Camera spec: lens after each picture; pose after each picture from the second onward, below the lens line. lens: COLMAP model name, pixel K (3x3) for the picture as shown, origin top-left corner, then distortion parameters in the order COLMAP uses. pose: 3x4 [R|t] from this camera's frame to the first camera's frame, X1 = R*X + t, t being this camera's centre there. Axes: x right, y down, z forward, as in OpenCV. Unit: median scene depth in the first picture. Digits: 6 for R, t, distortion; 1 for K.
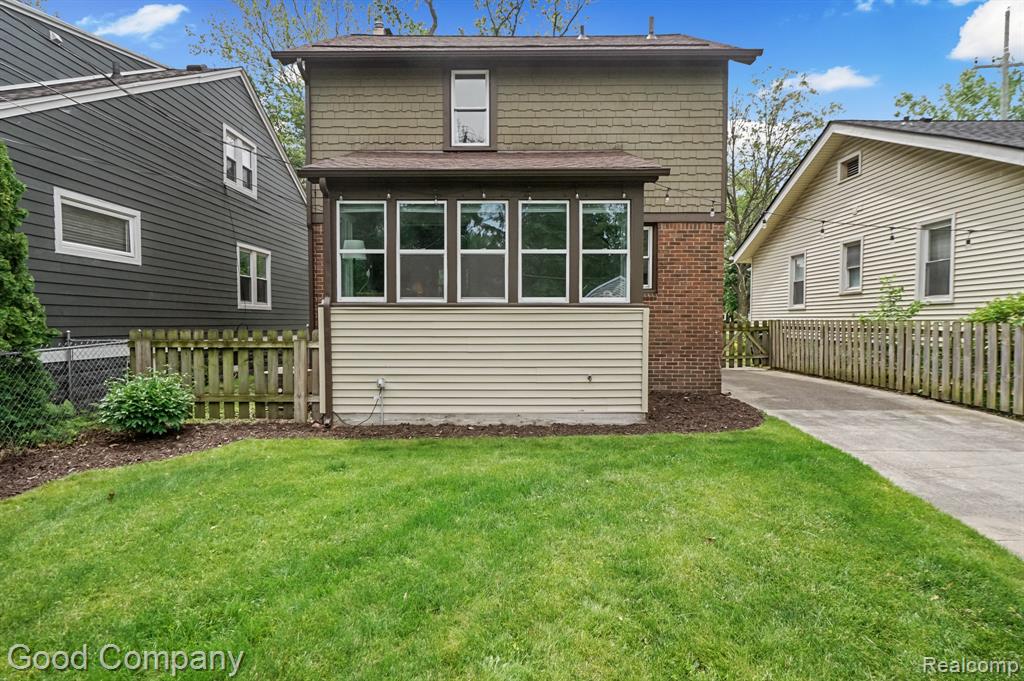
lens RADIAL K [[544.5, 0, 512.0], [0, 544.5, 340.5], [0, 0, 1]] dist [-0.000817, -0.000744]
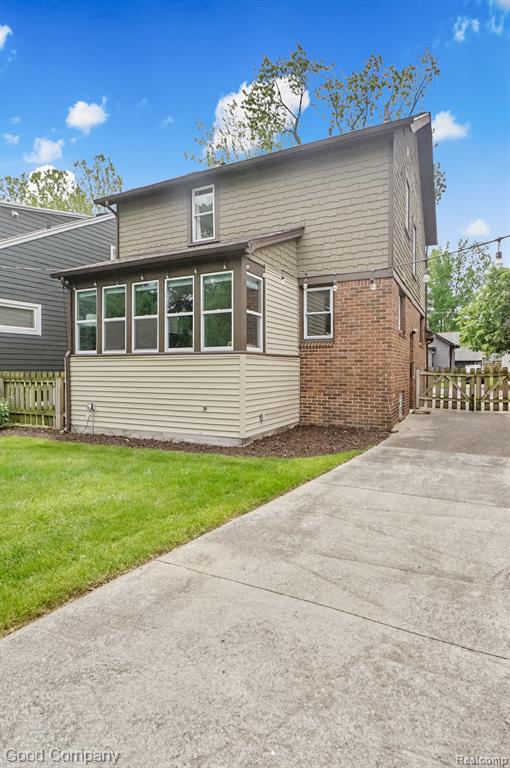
lens RADIAL K [[419.7, 0, 253.8], [0, 419.7, 369.7], [0, 0, 1]] dist [-0.004042, -0.001268]
pose [[0.893363, -0.001388, -0.449334, 0.656200], [-0.014092, 0.999417, -0.031104, 0.004827], [0.449116, 0.034119, 0.892822, 0.141803]]
